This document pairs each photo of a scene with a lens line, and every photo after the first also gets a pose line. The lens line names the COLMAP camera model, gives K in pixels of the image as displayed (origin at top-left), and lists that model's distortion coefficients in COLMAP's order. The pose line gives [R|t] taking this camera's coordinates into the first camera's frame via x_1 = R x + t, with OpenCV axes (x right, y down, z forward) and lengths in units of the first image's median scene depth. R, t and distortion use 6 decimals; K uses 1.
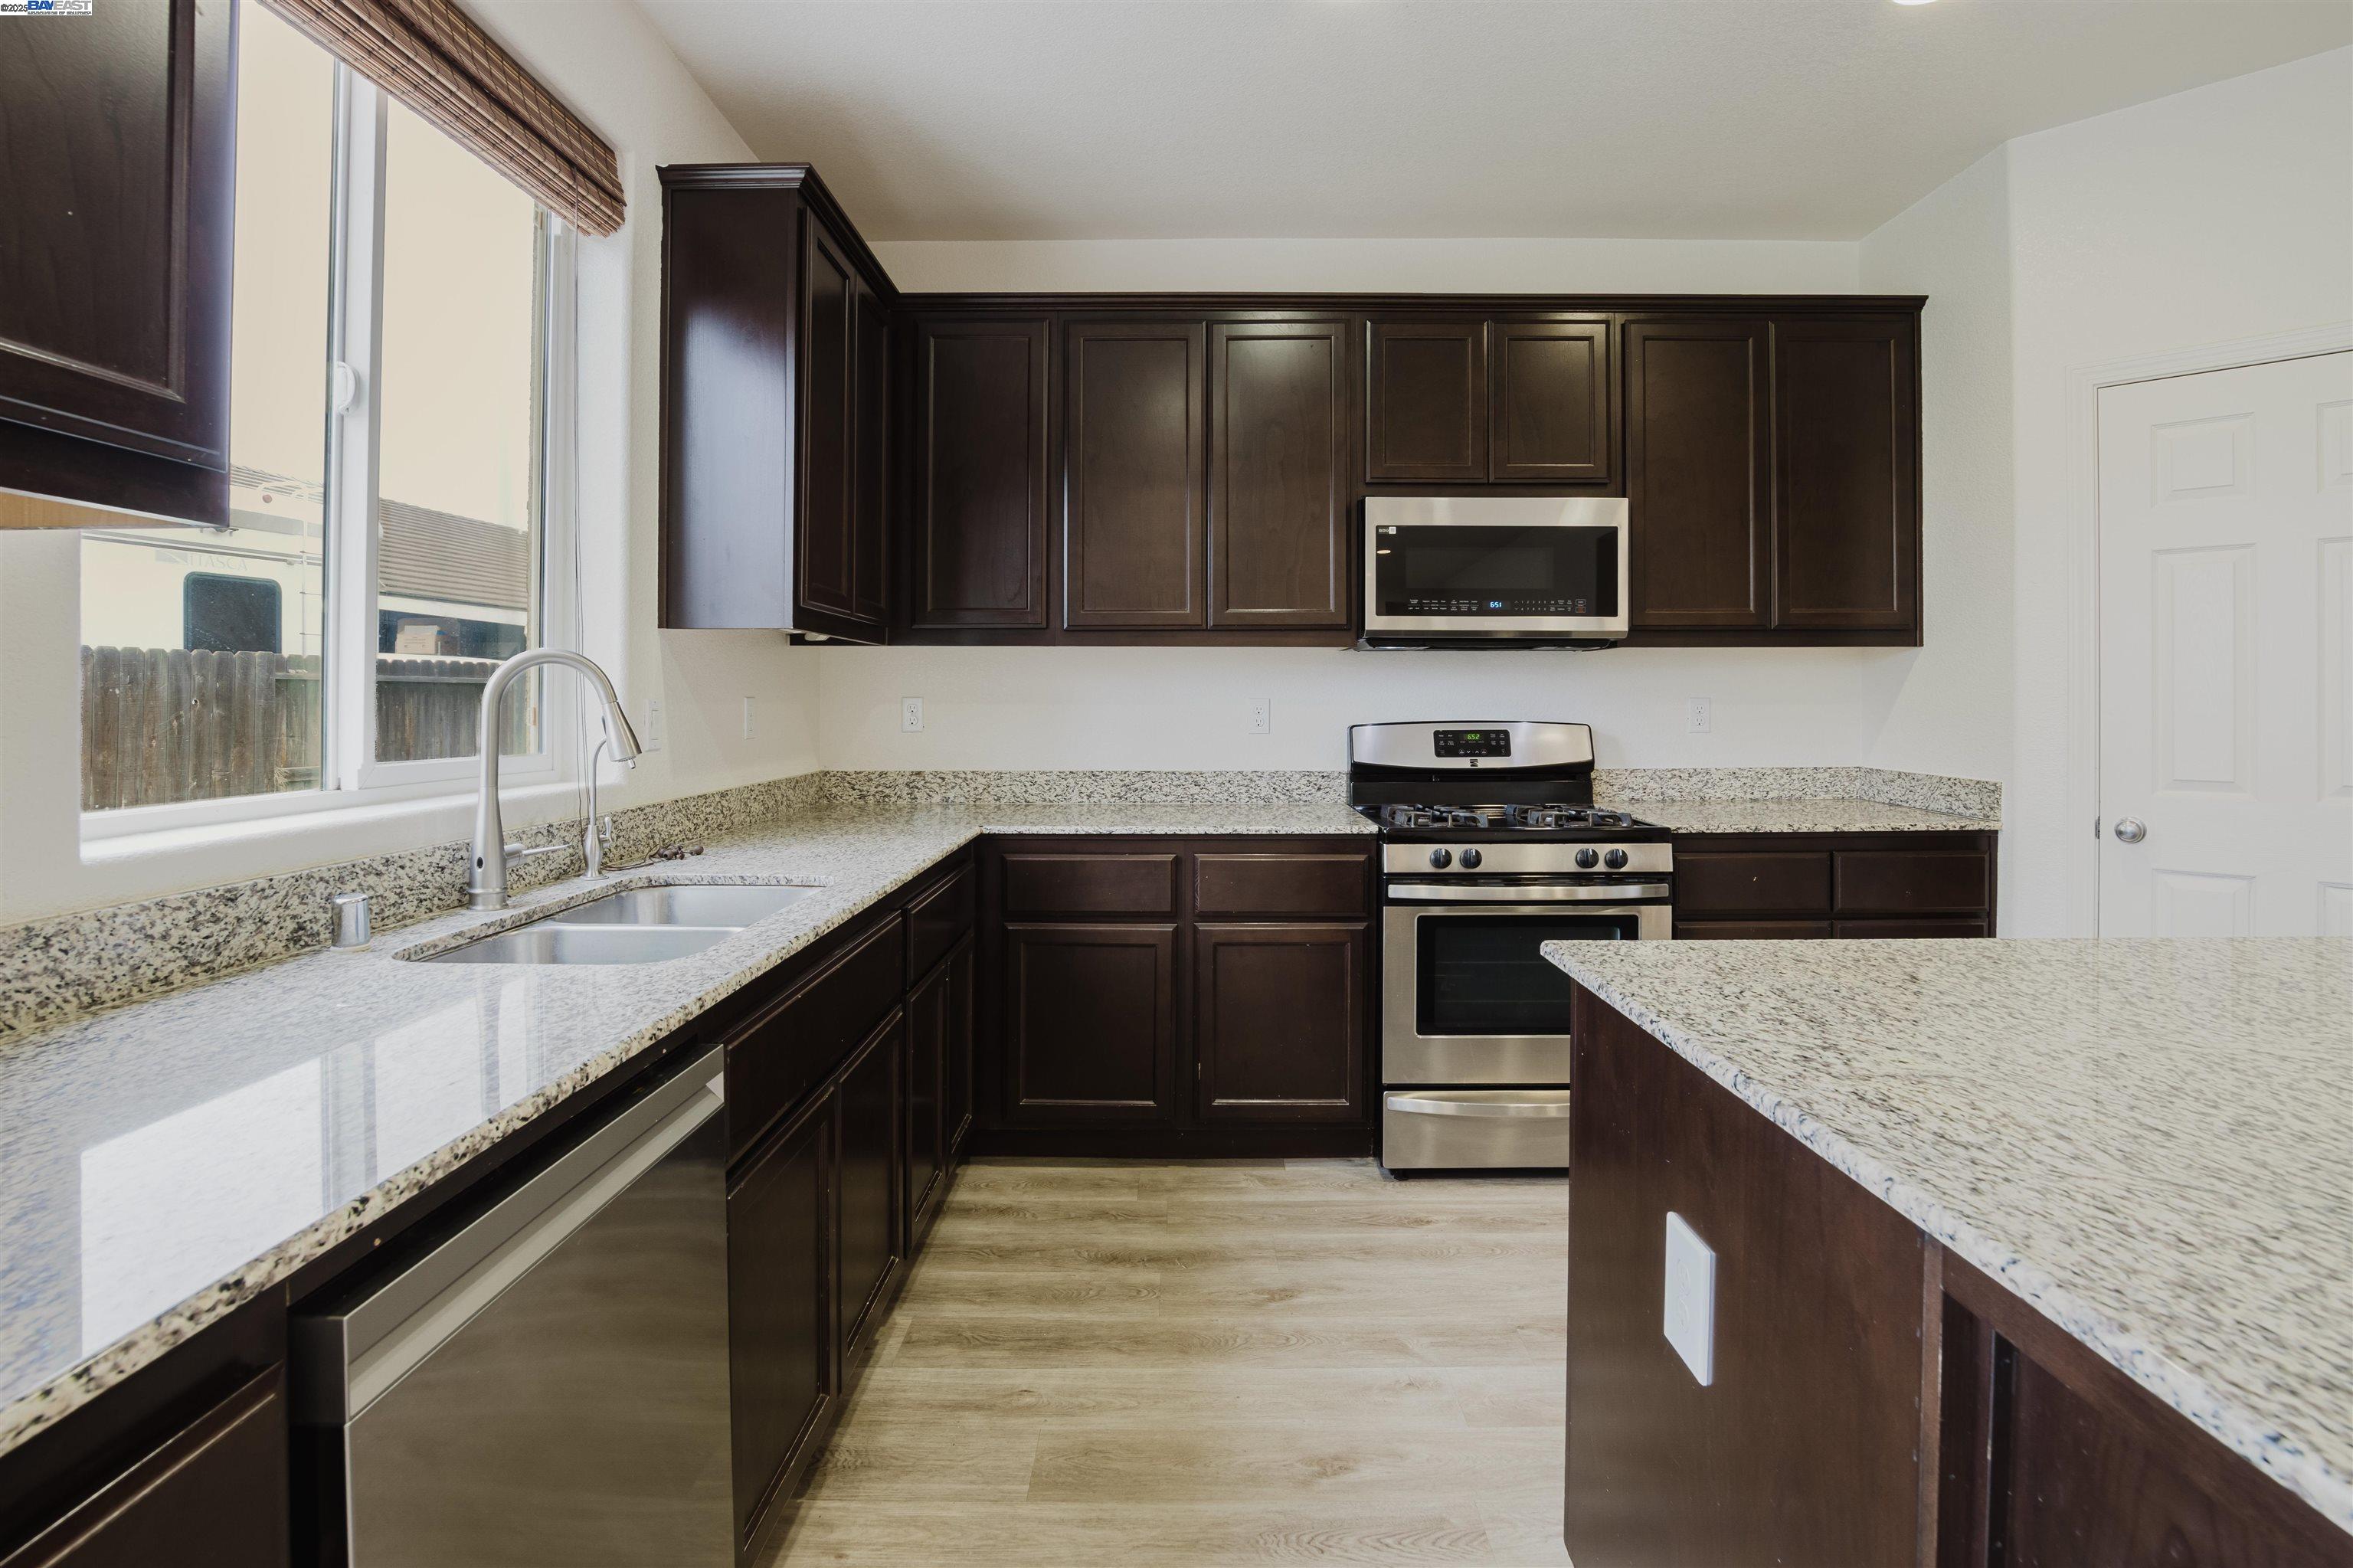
lens RADIAL K [[1152.2, 0, 1147.4], [0, 1152.2, 717.4], [0, 0, 1]] dist [-0.038774, 0.010668]
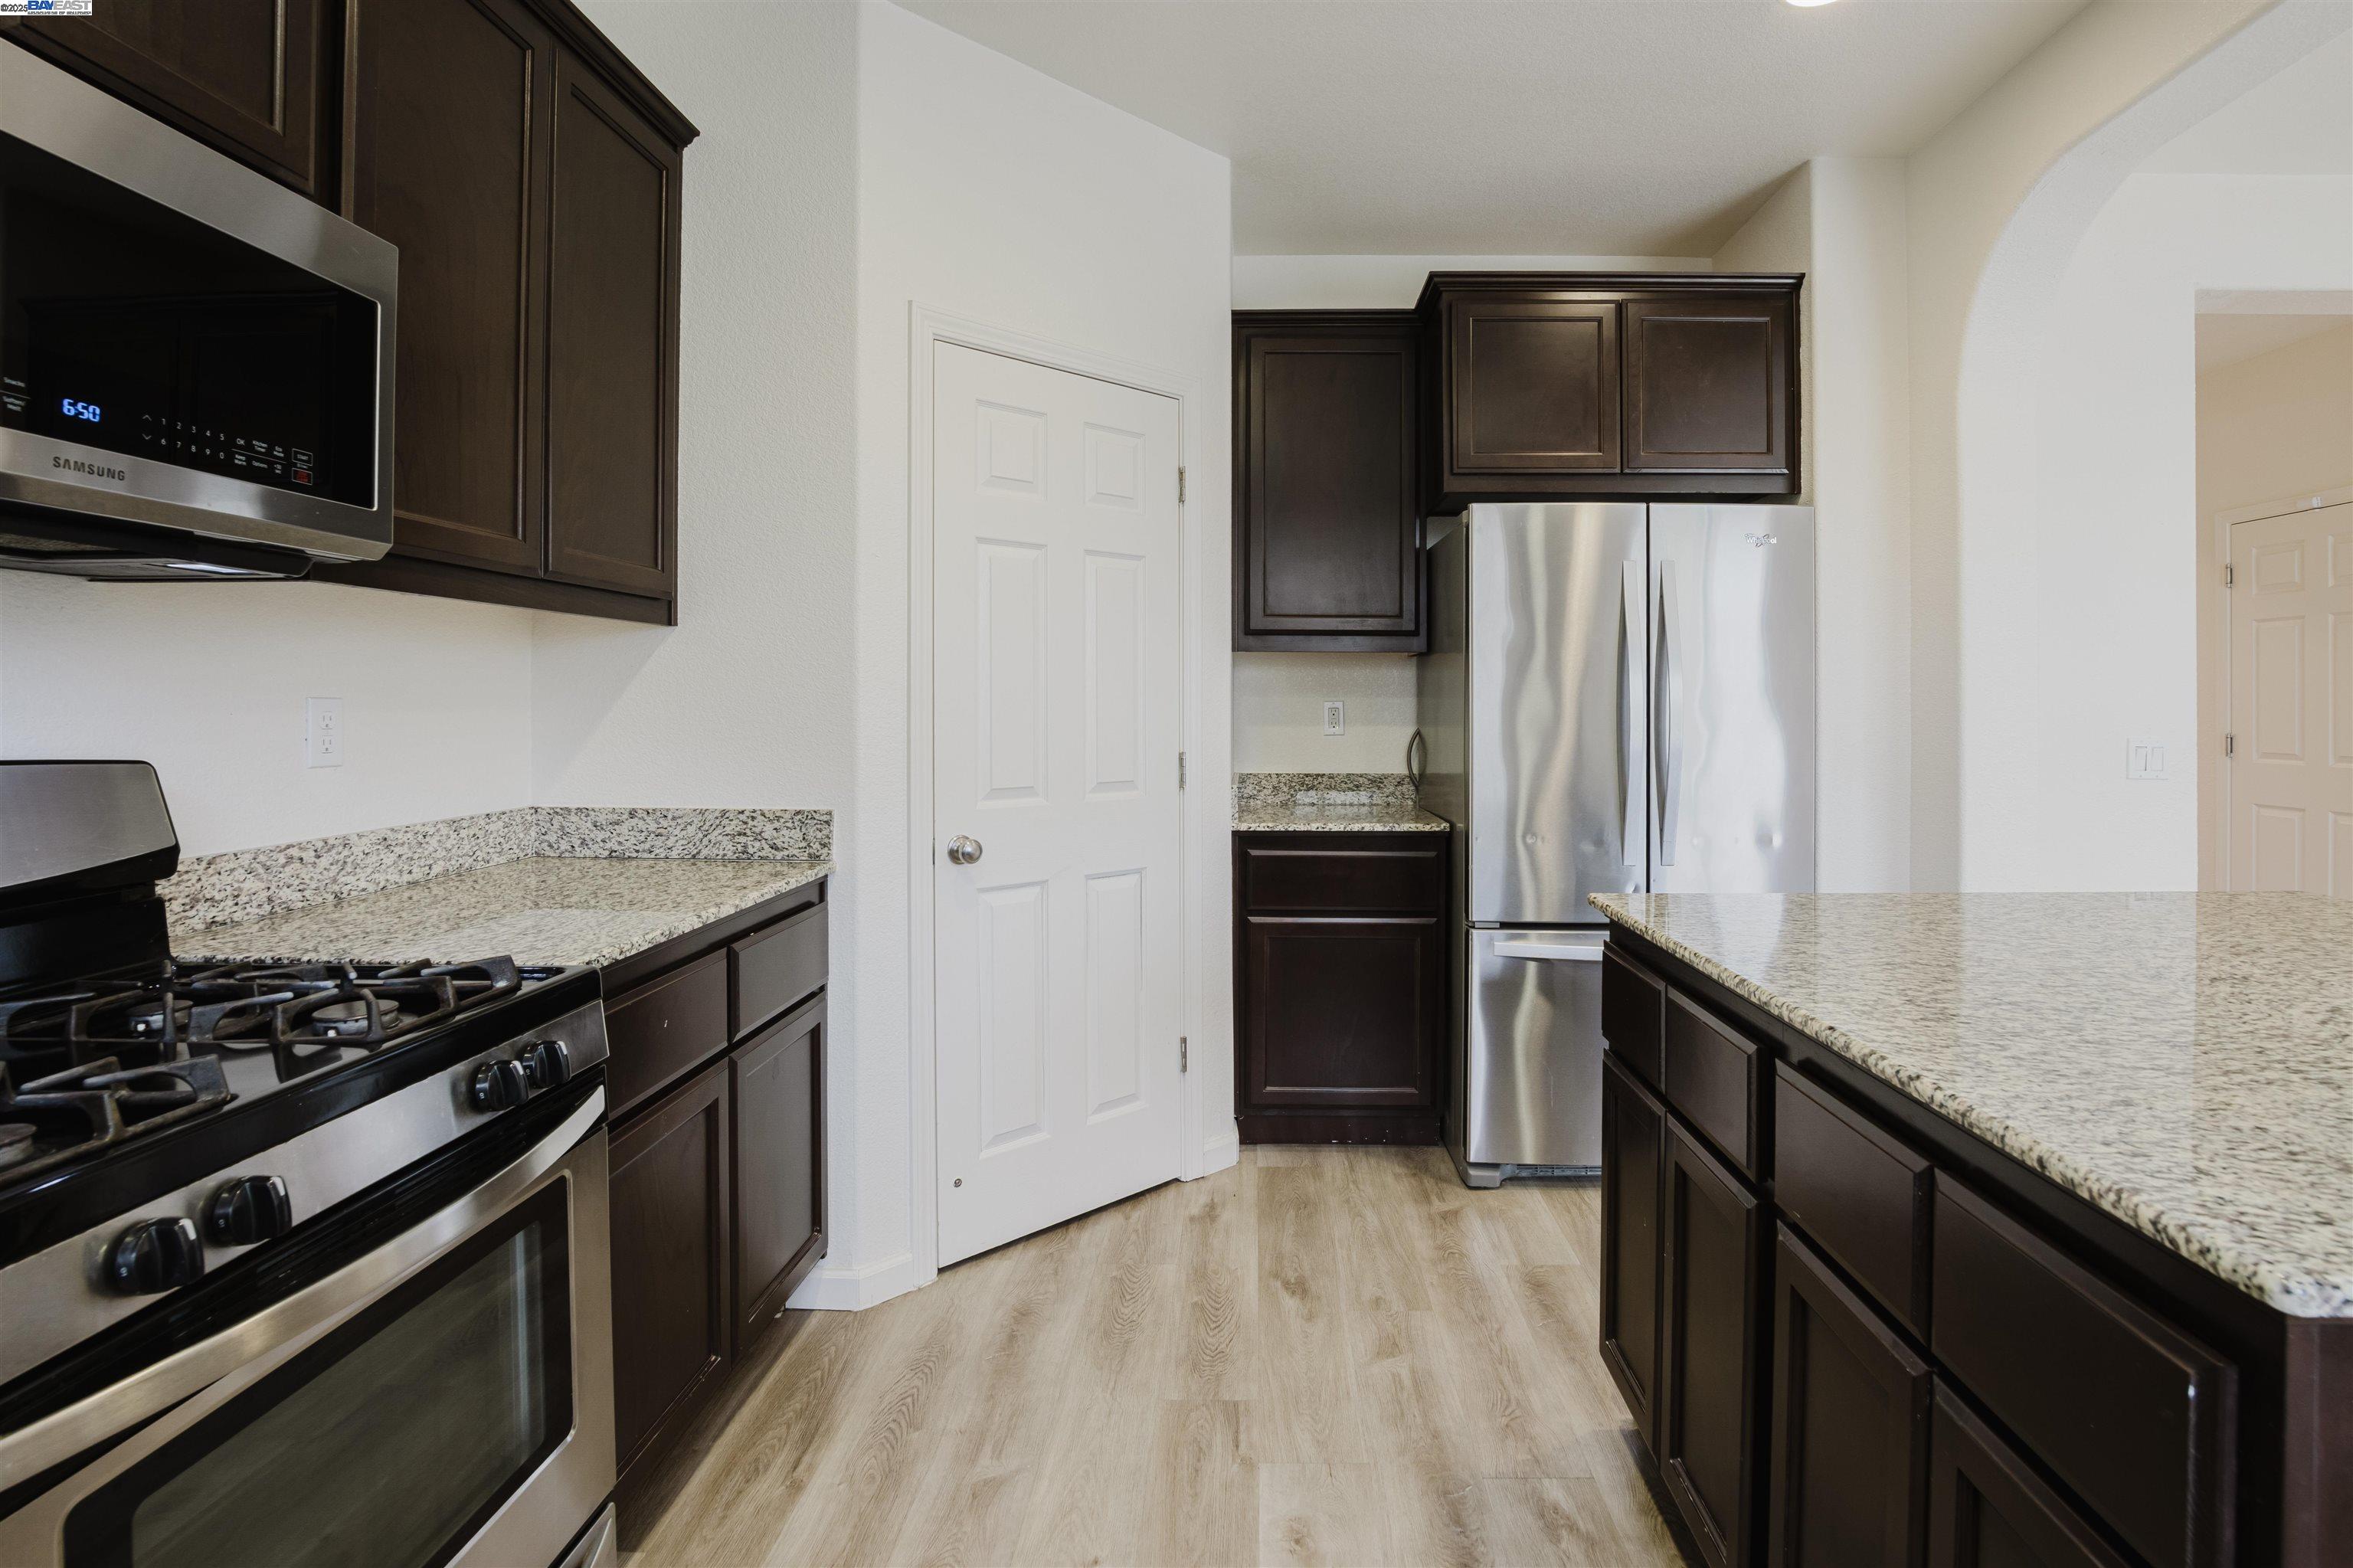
lens RADIAL K [[1152.2, 0, 1251.4], [0, 1152.2, 710.5], [0, 0, 1]] dist [-0.038774, 0.010668]
pose [[-0.016119, -0.004035, 0.999862, -0.023212], [0.015972, 0.999863, 0.004293, -0.008317], [-0.999743, 0.016039, -0.016052, 0.715561]]
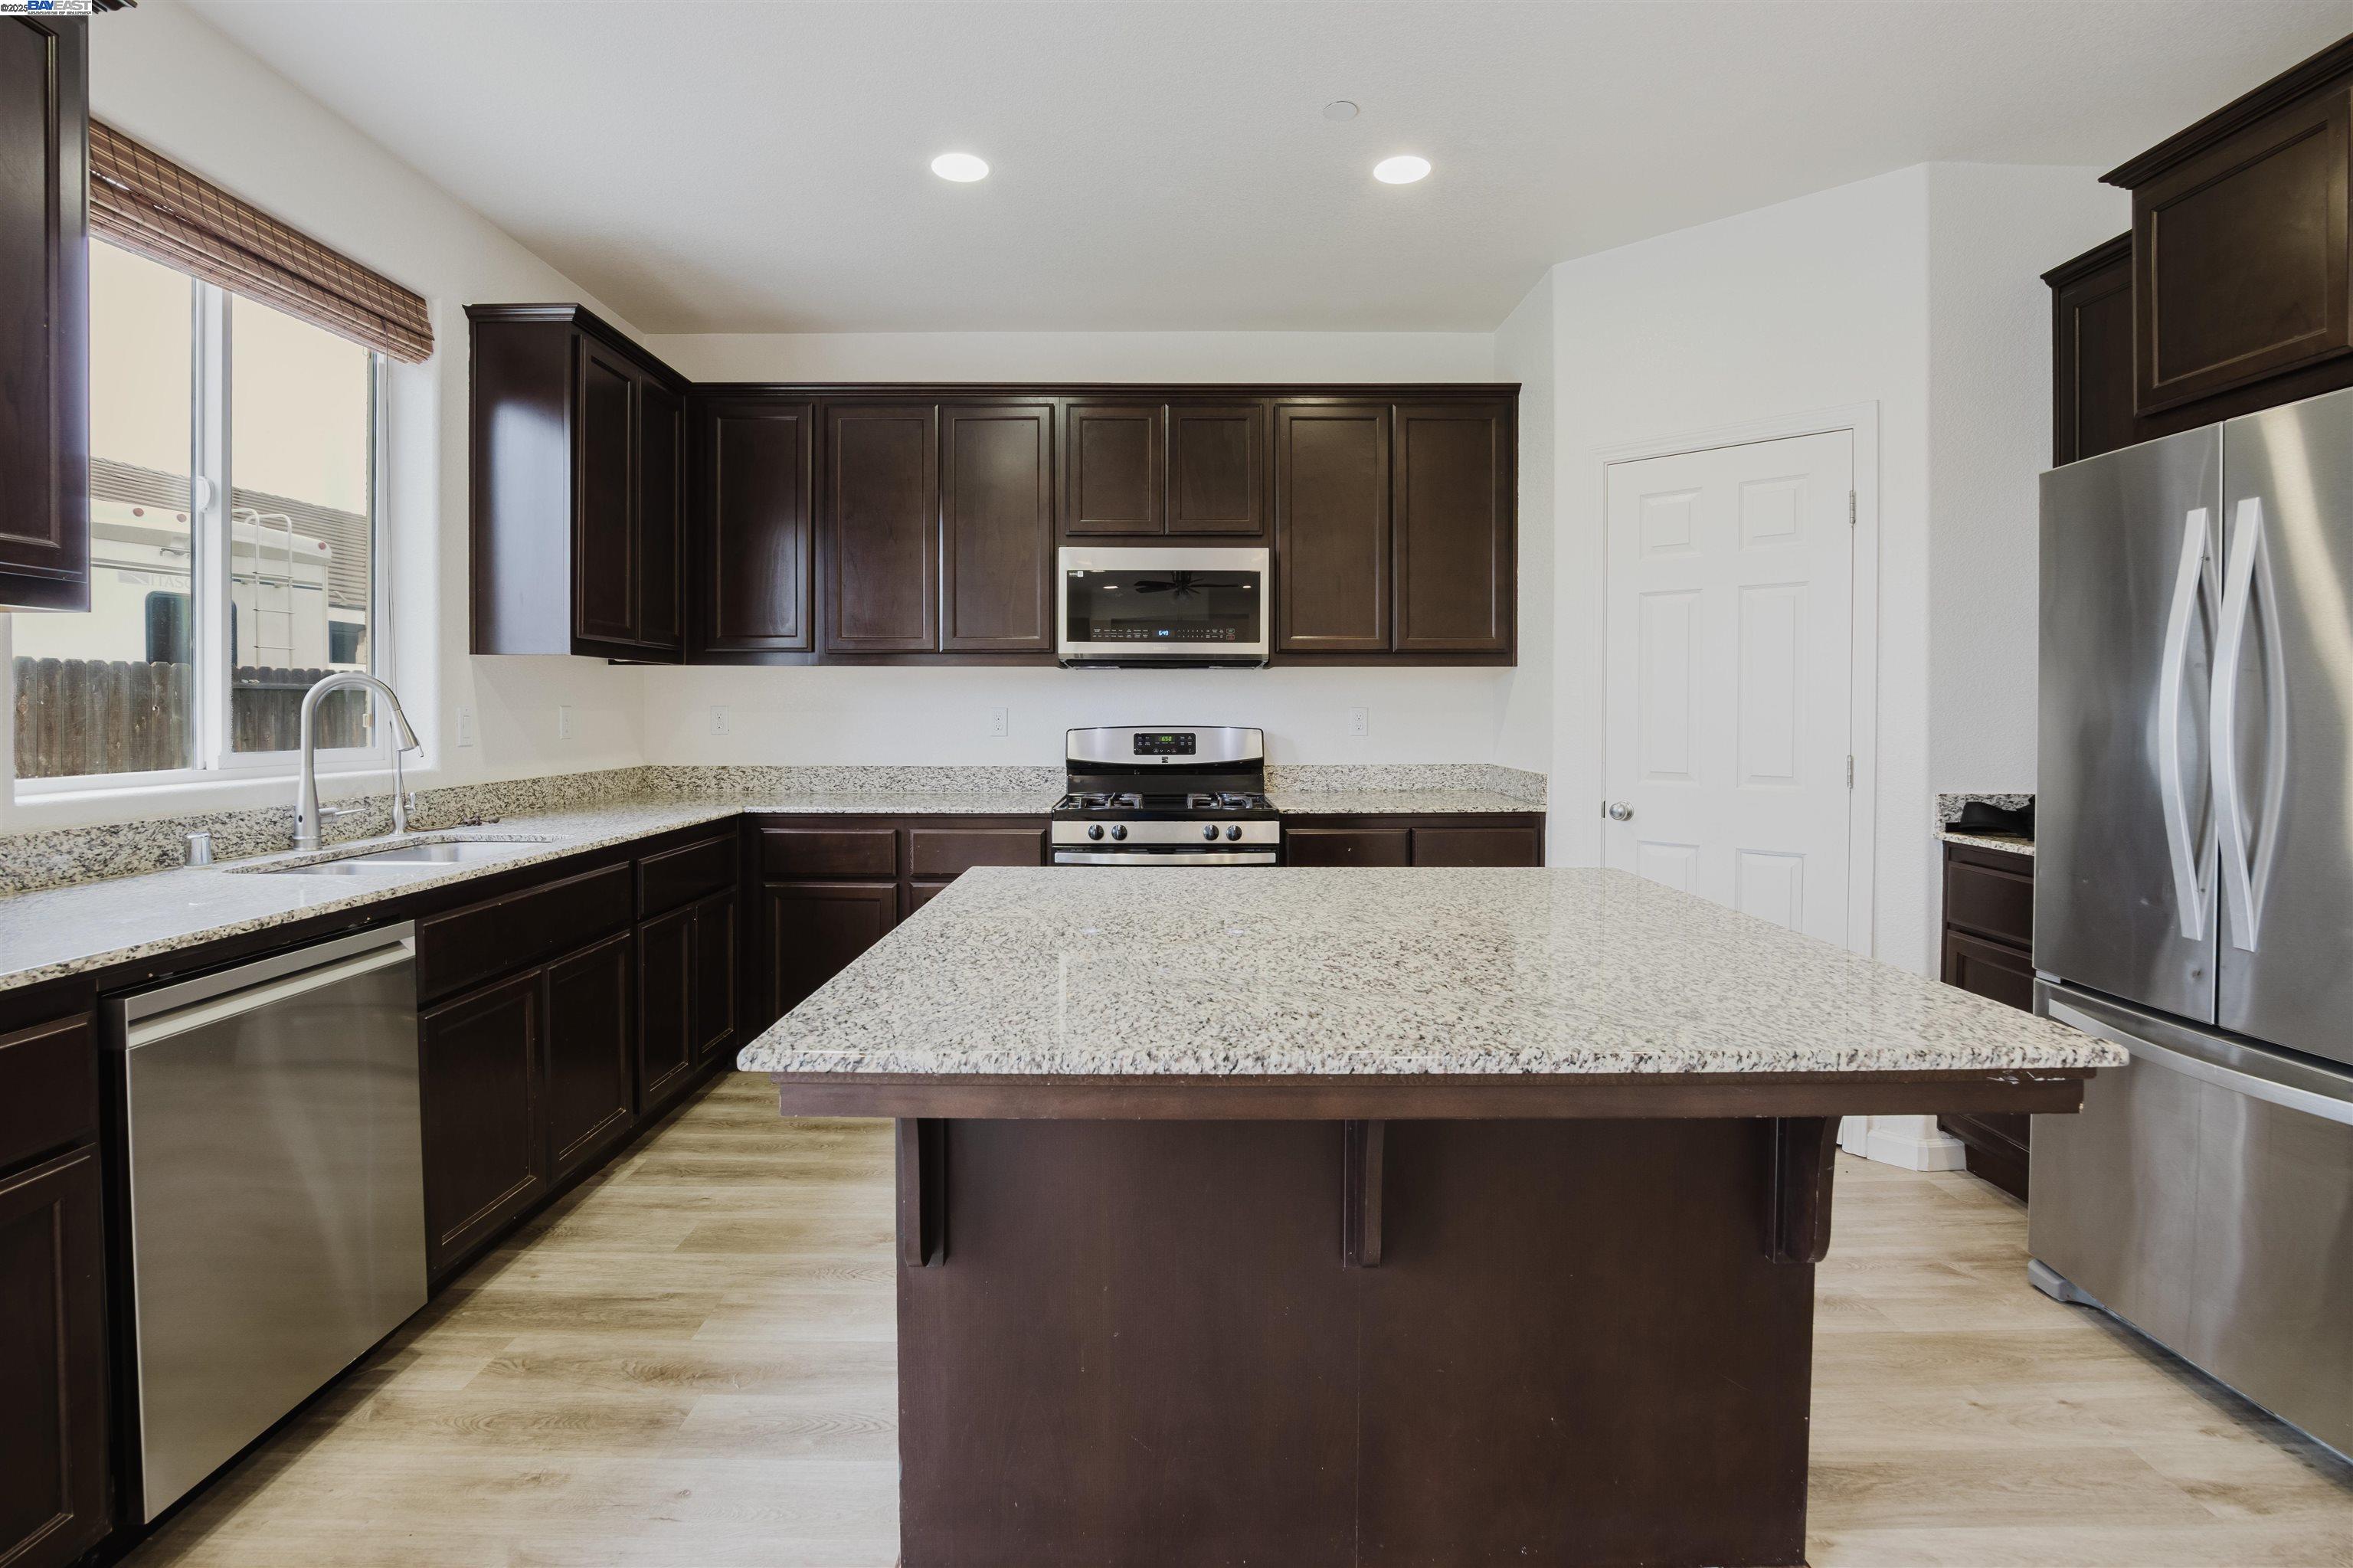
lens RADIAL K [[1152.2, 0, 1146.5], [0, 1152.2, 750.8], [0, 0, 1]] dist [-0.038774, 0.010668]
pose [[0.999981, 0.001527, 0.006029, 0.296308], [-0.001662, 0.999744, 0.022566, 0.002374], [-0.005993, -0.022576, 0.999727, -0.277859]]
